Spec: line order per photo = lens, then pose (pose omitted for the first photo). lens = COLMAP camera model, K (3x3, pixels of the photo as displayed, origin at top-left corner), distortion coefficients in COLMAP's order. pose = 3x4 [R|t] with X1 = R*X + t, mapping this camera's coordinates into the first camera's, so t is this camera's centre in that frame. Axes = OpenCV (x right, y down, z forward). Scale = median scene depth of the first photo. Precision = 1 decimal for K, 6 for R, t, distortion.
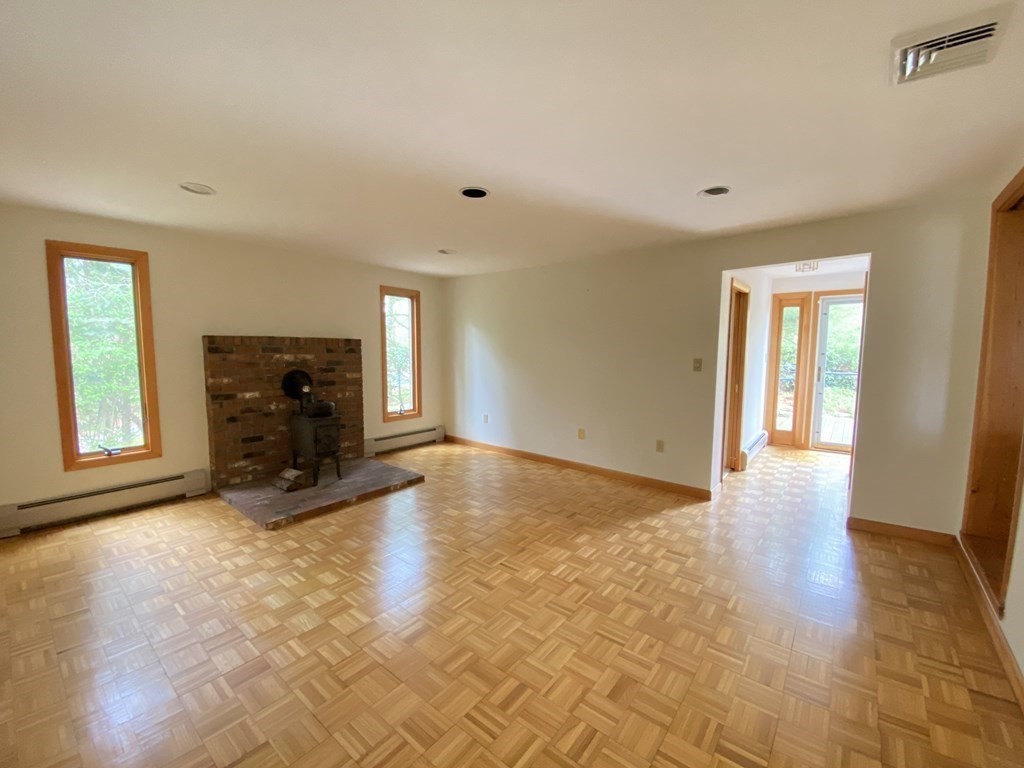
lens RADIAL K [[415.9, 0, 508.1], [0, 415.9, 386.4], [0, 0, 1]] dist [0.001503, -0.002573]
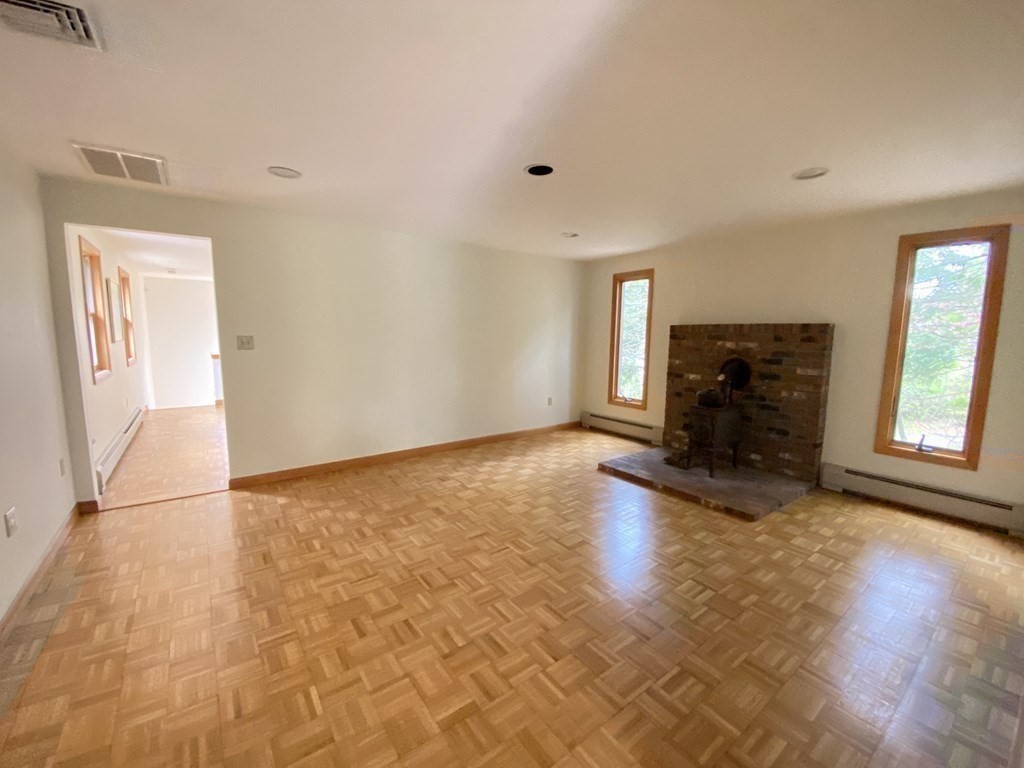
lens RADIAL K [[415.9, 0, 509.7], [0, 415.9, 377.2], [0, 0, 1]] dist [0.001503, -0.002573]
pose [[-0.244290, 0.090731, -0.965448, 0.596833], [-0.105253, 0.987250, 0.119412, -0.060492], [0.963973, 0.130788, -0.231626, 0.783708]]
